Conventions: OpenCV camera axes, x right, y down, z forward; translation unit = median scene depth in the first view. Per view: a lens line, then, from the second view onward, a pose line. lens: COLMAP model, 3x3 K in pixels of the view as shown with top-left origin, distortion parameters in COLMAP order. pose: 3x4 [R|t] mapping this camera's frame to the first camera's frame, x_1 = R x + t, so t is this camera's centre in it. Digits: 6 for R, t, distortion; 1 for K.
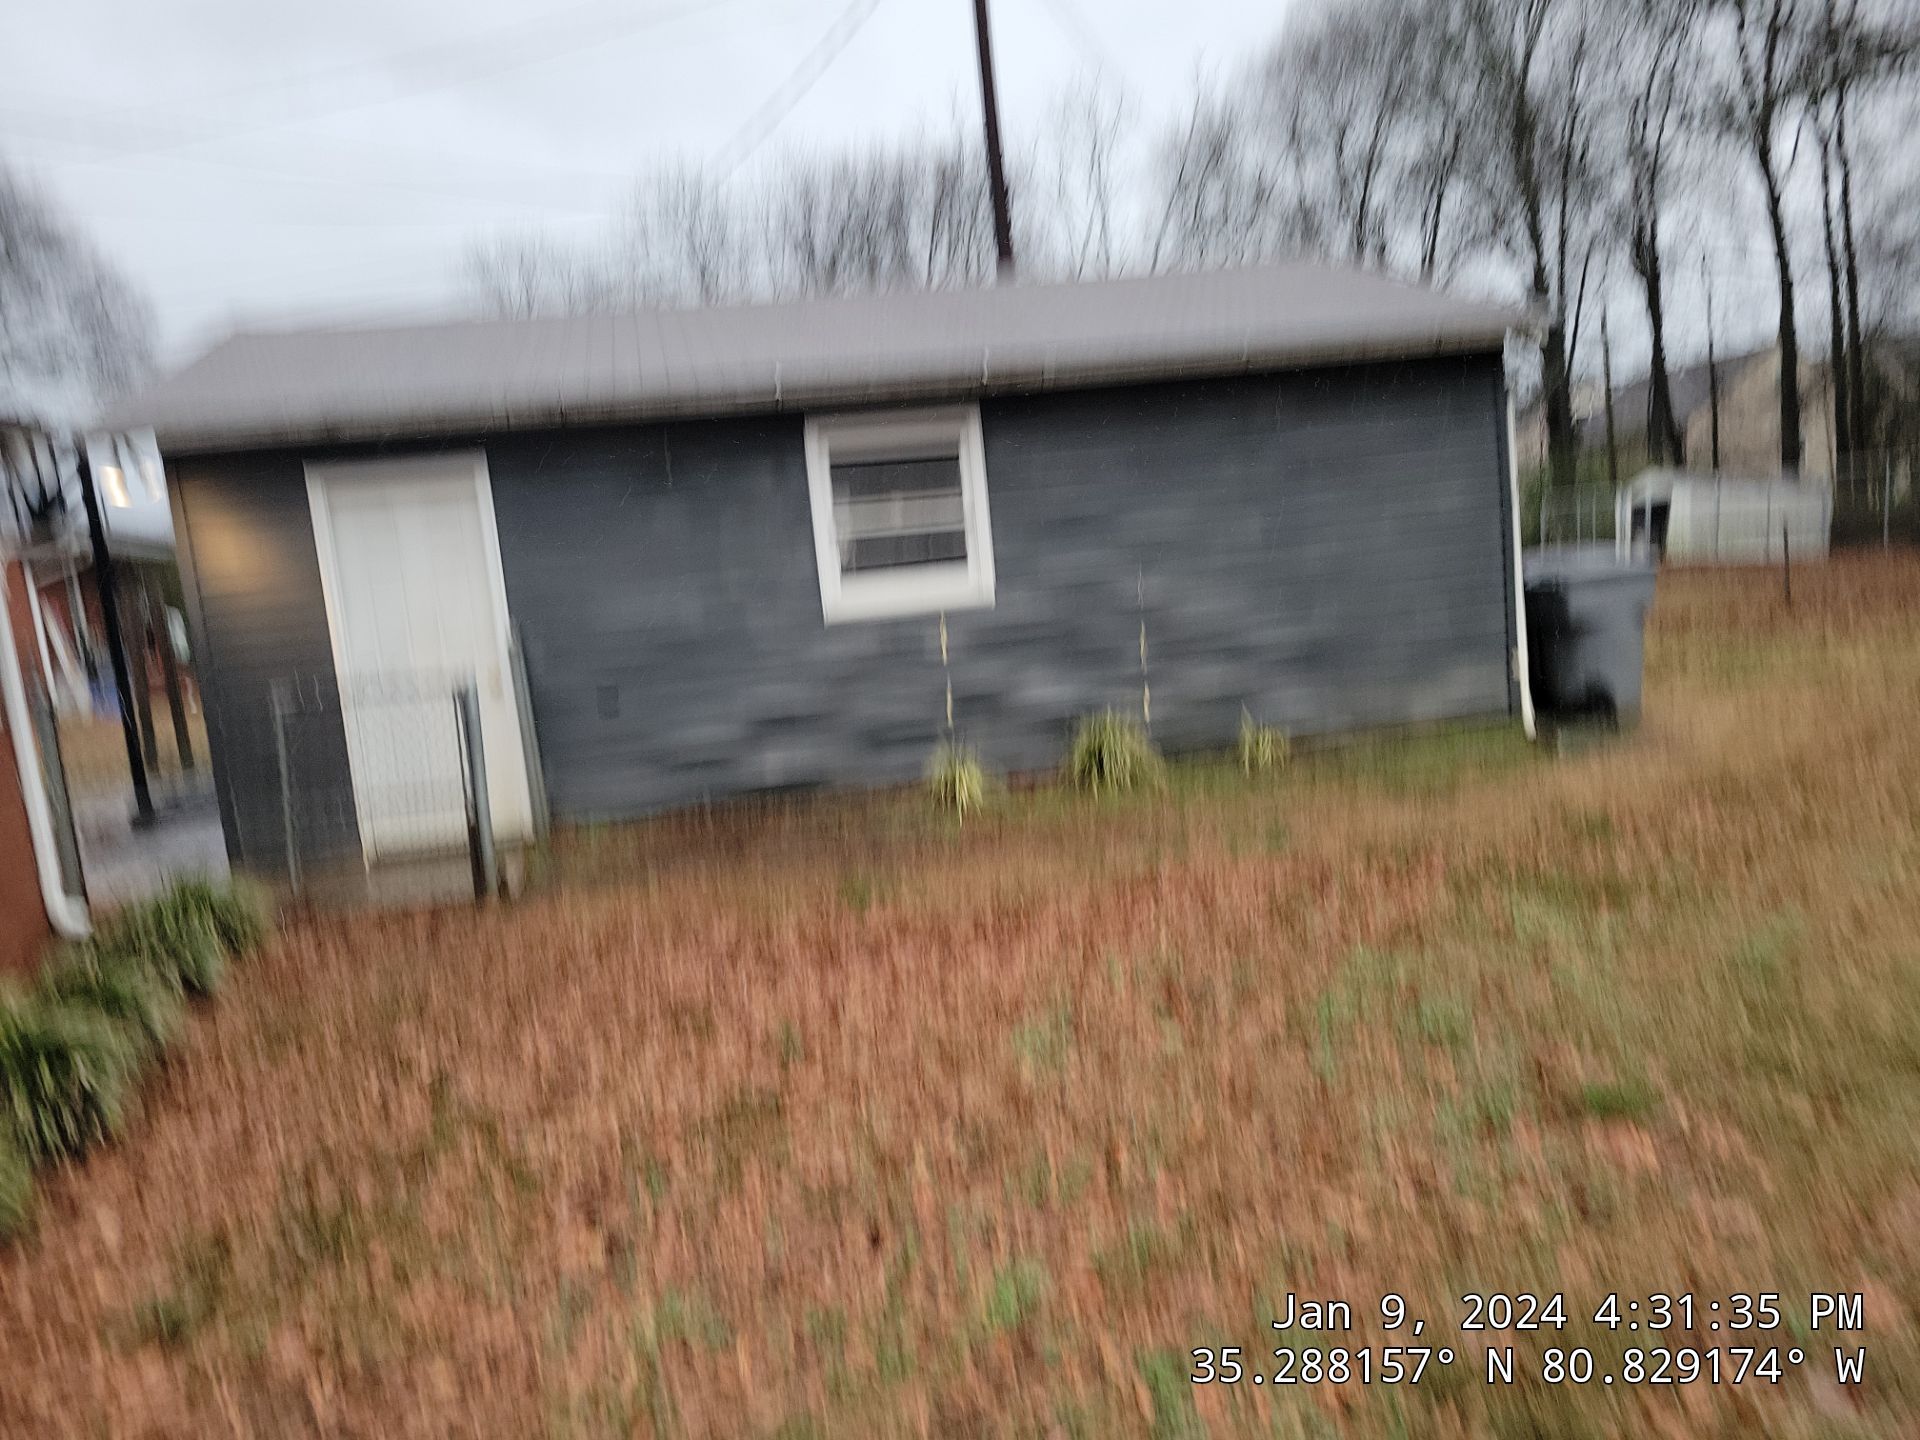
lens RADIAL K [[1467.8, 0, 960.0], [0, 1467.8, 720.0], [0, 0, 1]] dist [0.046903, -0.001495]
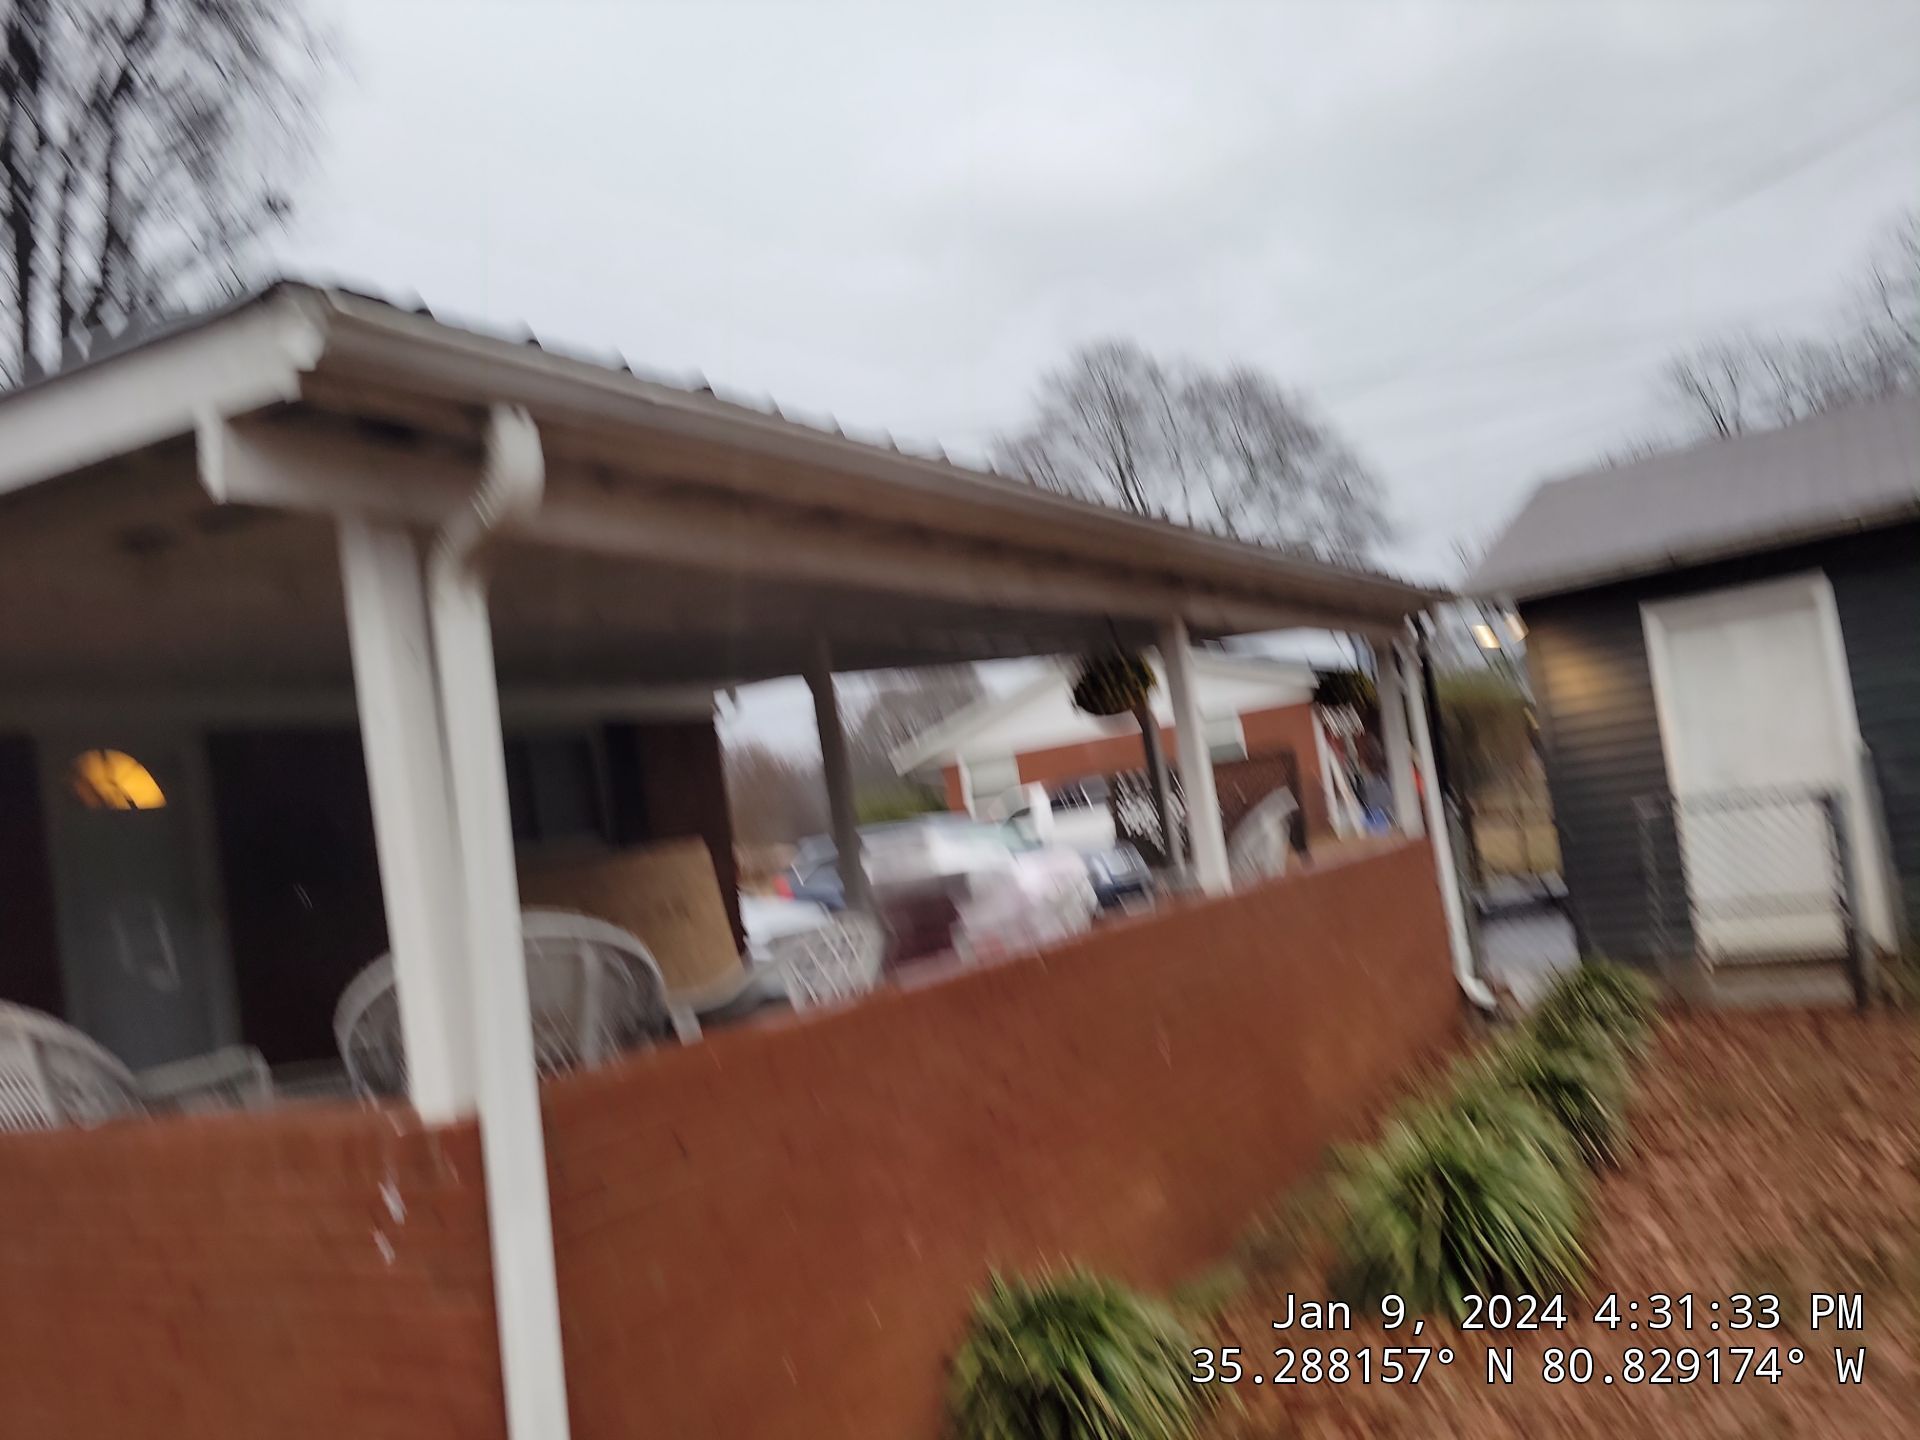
lens RADIAL K [[1467.8, 0, 960.0], [0, 1467.8, 720.0], [0, 0, 1]] dist [0.046903, -0.001495]
pose [[0.716677, -0.060135, -0.694808, -0.042075], [0.004344, 0.996641, -0.081777, 0.005978], [0.697392, 0.055590, 0.714531, -0.143144]]
